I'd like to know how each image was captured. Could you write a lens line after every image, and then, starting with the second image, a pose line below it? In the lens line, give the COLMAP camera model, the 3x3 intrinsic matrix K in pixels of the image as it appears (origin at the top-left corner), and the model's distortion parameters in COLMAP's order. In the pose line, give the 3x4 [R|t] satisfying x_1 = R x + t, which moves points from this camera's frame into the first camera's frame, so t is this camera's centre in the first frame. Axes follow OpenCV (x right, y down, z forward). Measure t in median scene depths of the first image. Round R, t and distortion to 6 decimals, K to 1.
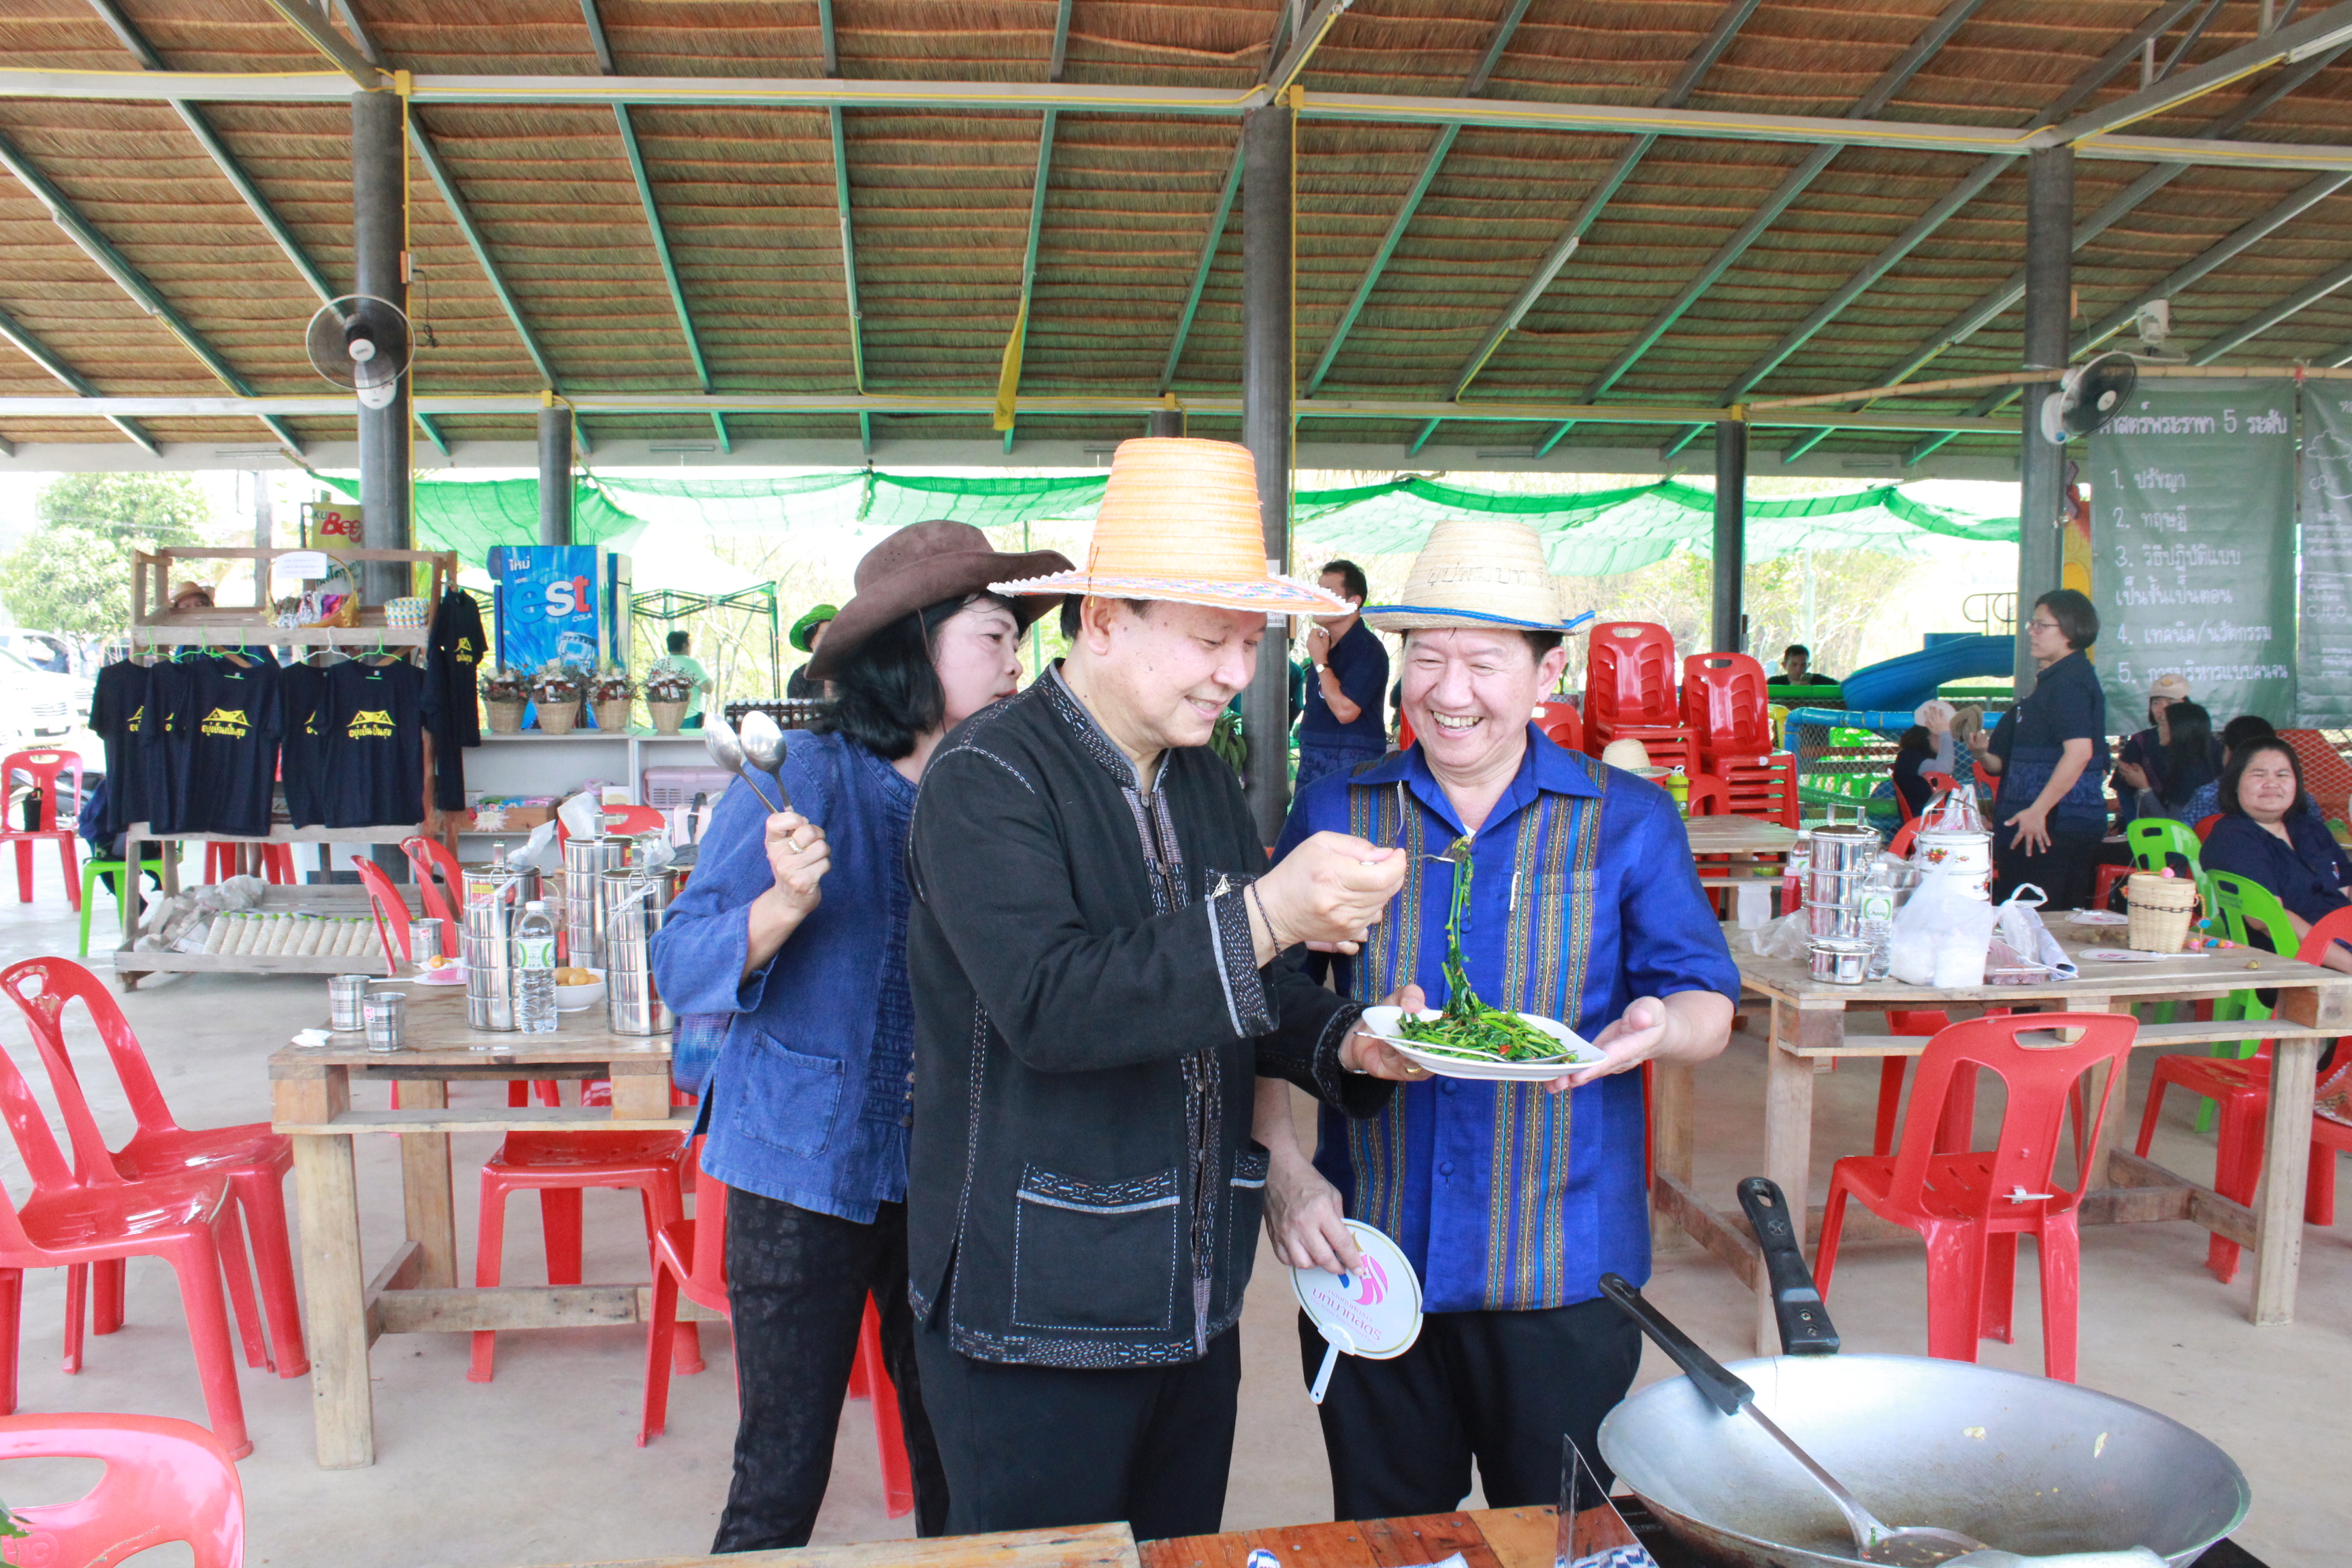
lens RADIAL K [[1988.4, 0, 1187.9], [0, 1988.4, 772.7], [0, 0, 1]] dist [-0.147046, 0.158958]
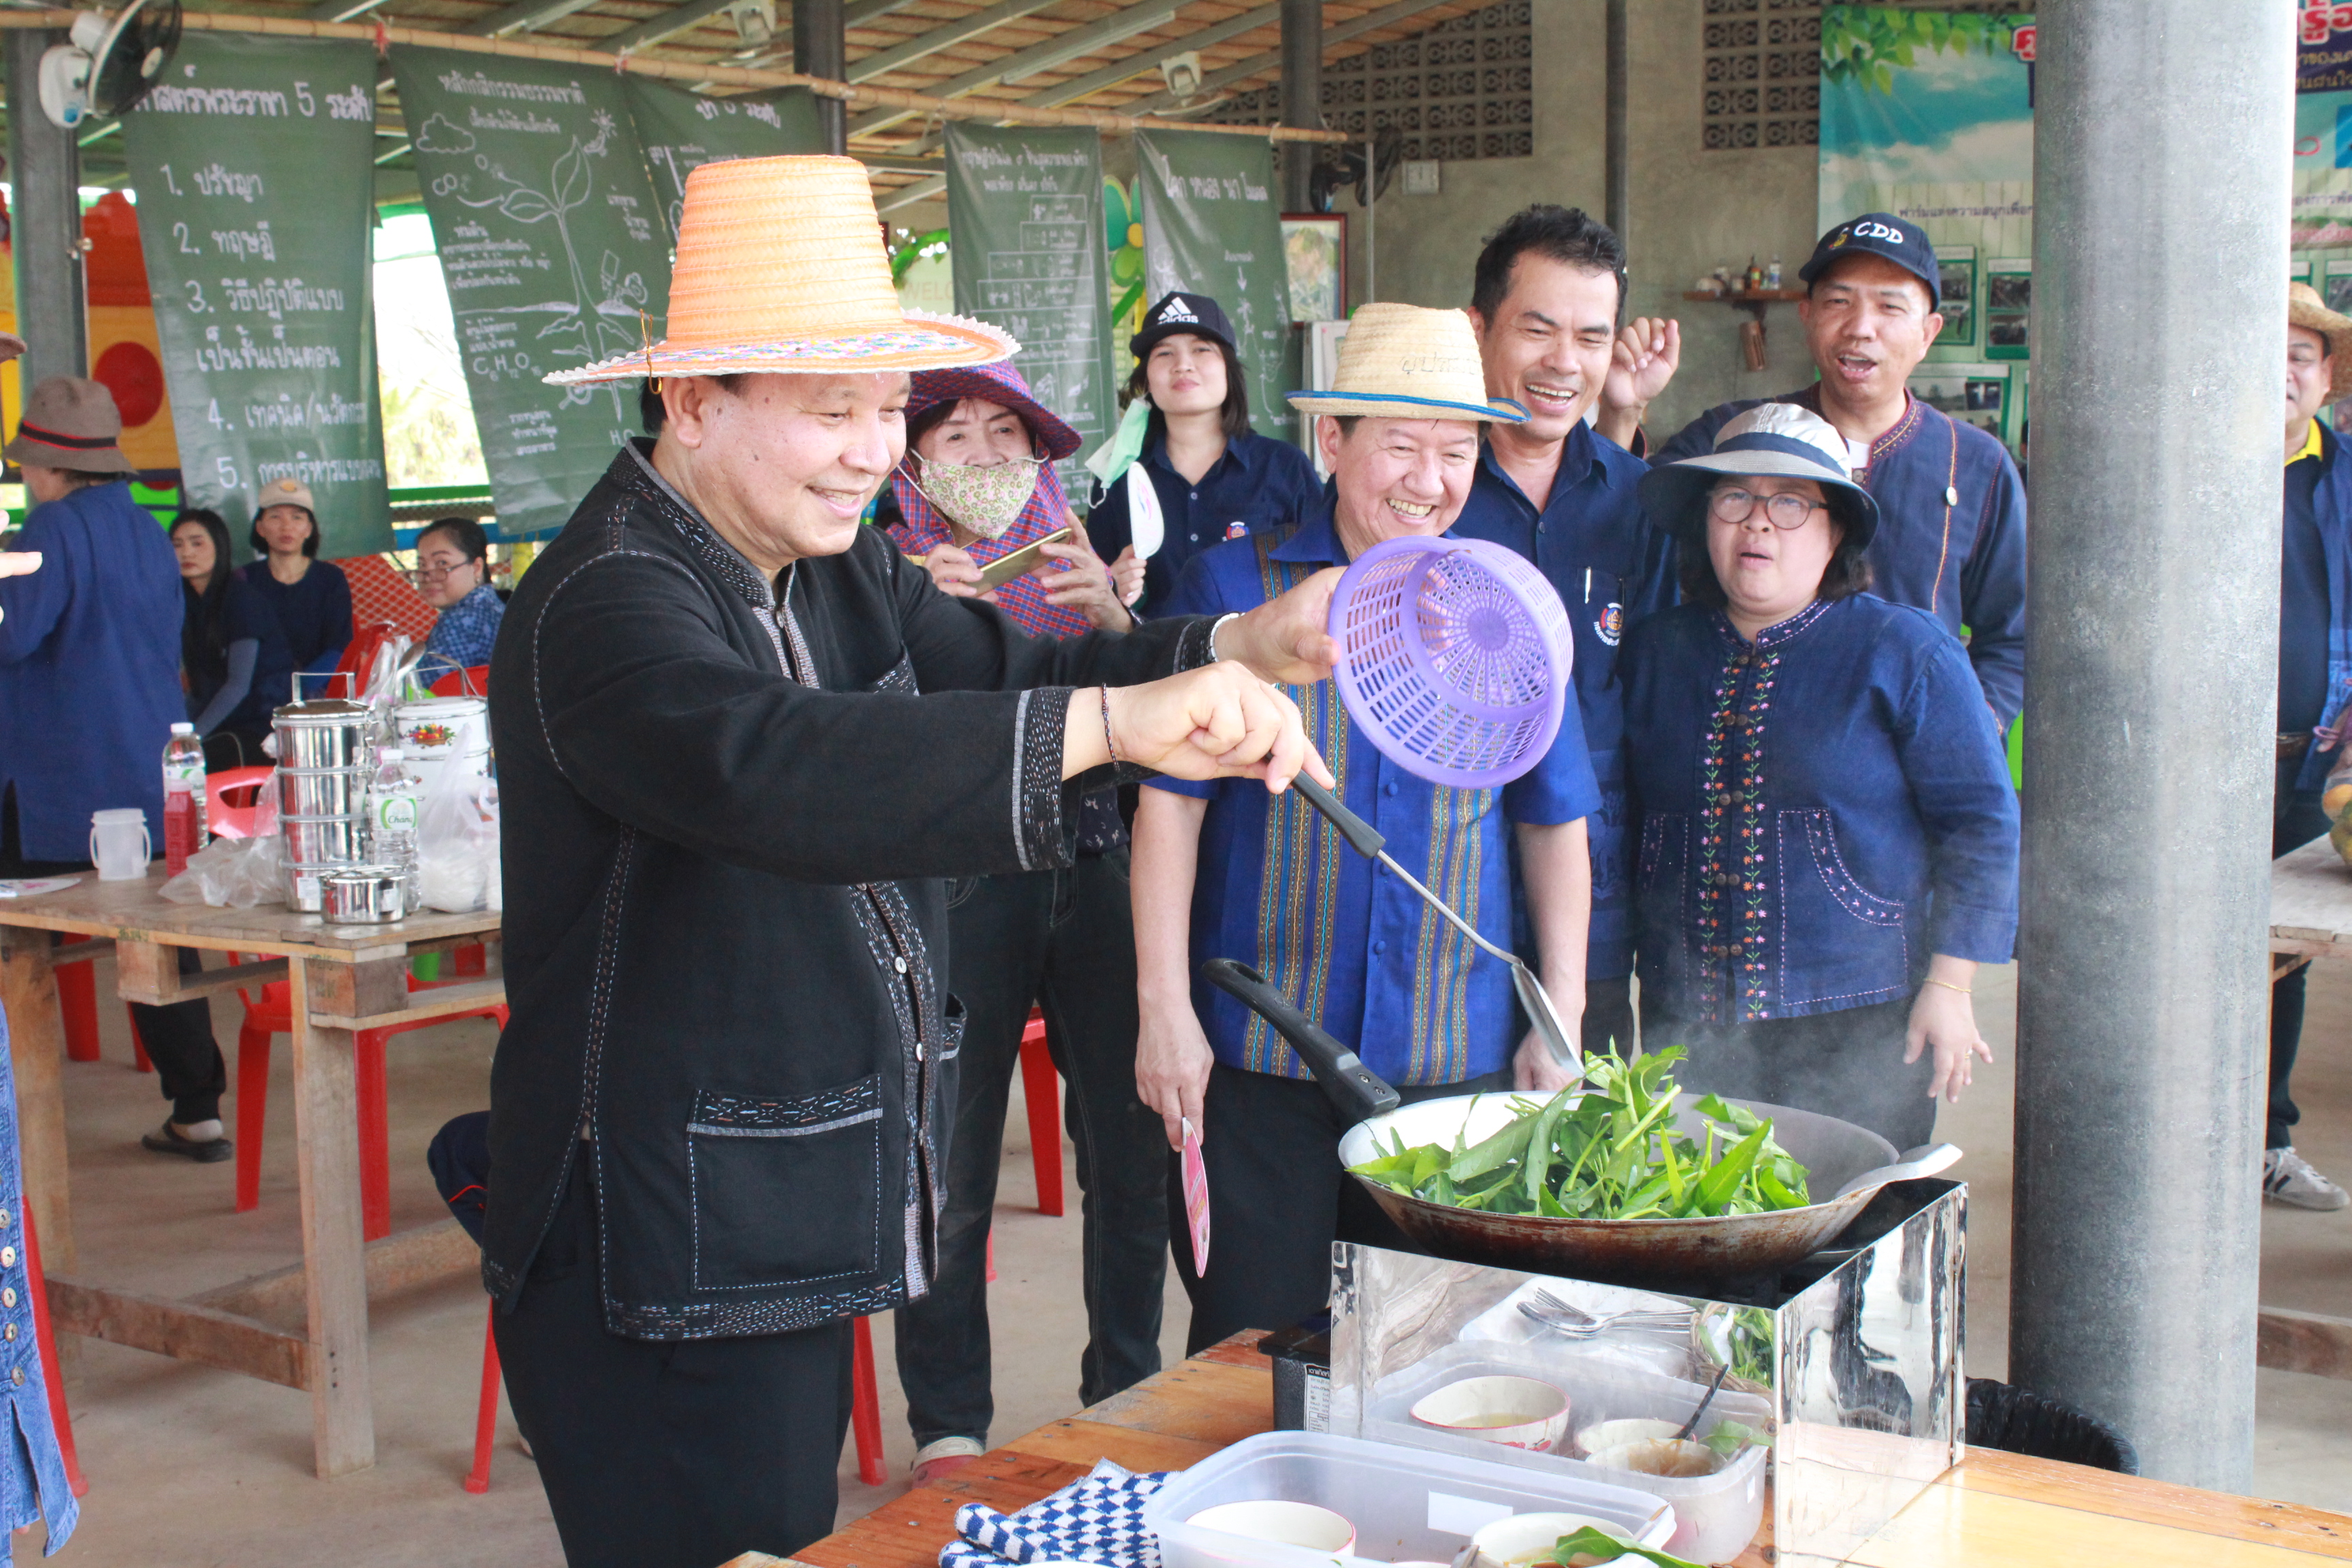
lens RADIAL K [[3344.4, 0, 1159.2], [0, 3344.4, 781.9], [0, 0, 1]] dist [-0.033220, 0.000000]
pose [[0.662540, -0.105400, 0.741574, -0.344094], [0.080674, 0.994332, 0.069249, -0.001787], [-0.744670, 0.013945, 0.667288, -0.001886]]
